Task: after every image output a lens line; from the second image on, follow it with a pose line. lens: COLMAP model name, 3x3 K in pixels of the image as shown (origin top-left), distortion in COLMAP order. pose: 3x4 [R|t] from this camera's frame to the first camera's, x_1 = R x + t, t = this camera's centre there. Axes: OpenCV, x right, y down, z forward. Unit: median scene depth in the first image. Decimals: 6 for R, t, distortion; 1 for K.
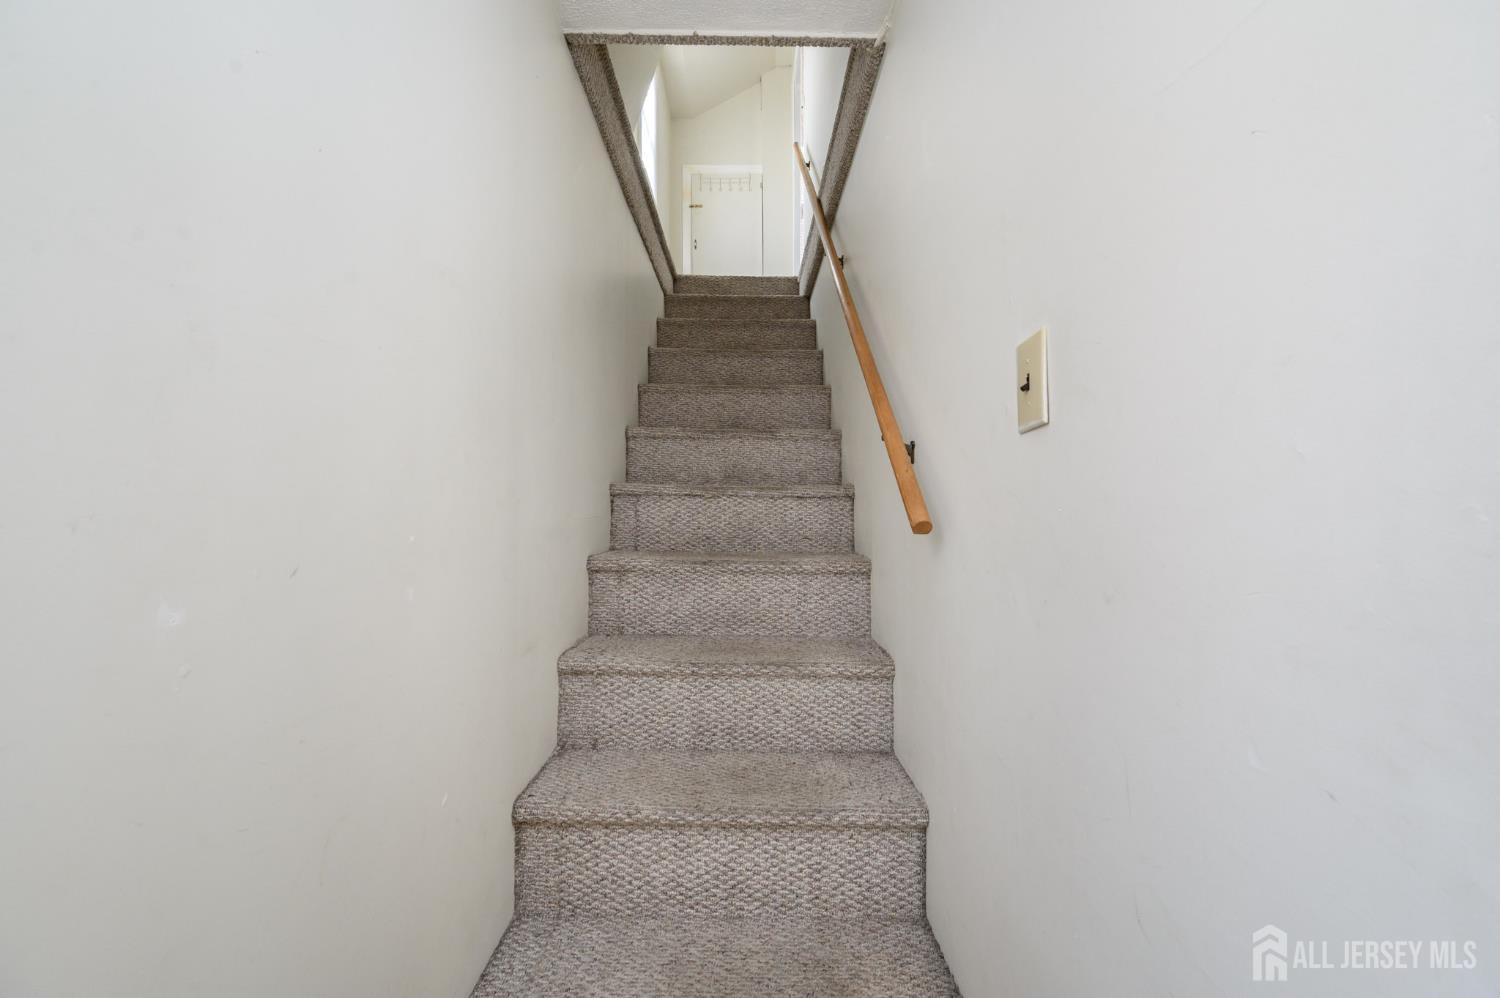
lens RADIAL K [[592.4, 0, 753.3], [0, 592.4, 493.7], [0, 0, 1]] dist [0.000126, -0.000012]
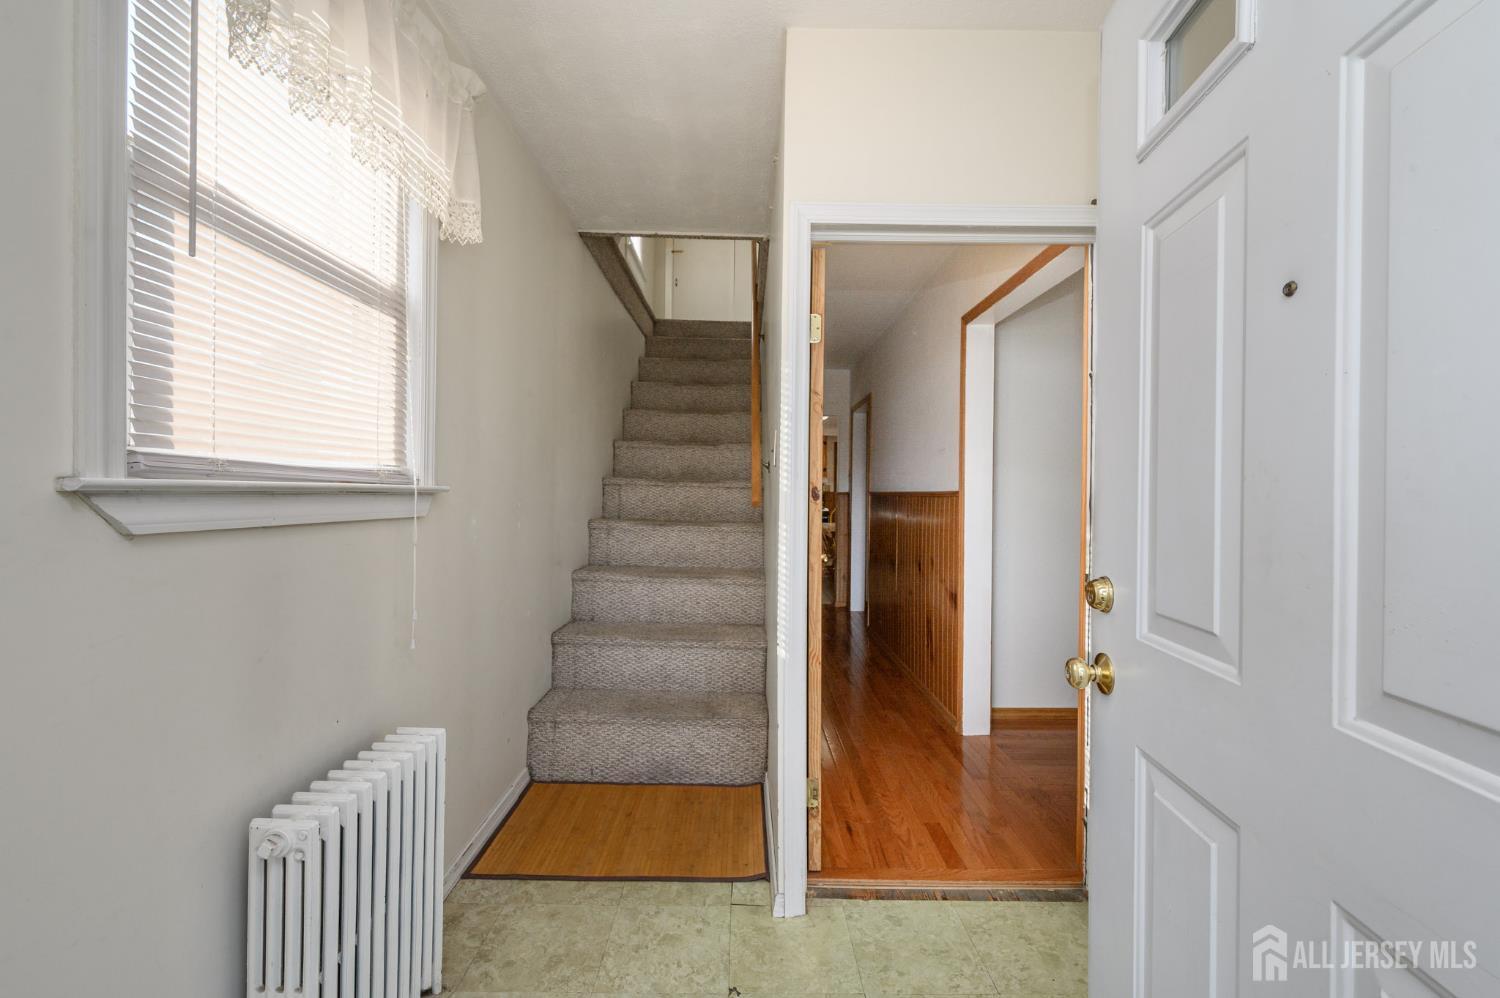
lens RADIAL K [[592.4, 0, 753.3], [0, 592.4, 493.7], [0, 0, 1]] dist [0.000126, -0.000012]
pose [[0.999467, 0.018211, 0.027108, 0.103250], [-0.017460, 0.999465, -0.027673, 0.064408], [-0.027597, 0.027184, 0.999249, -0.520664]]
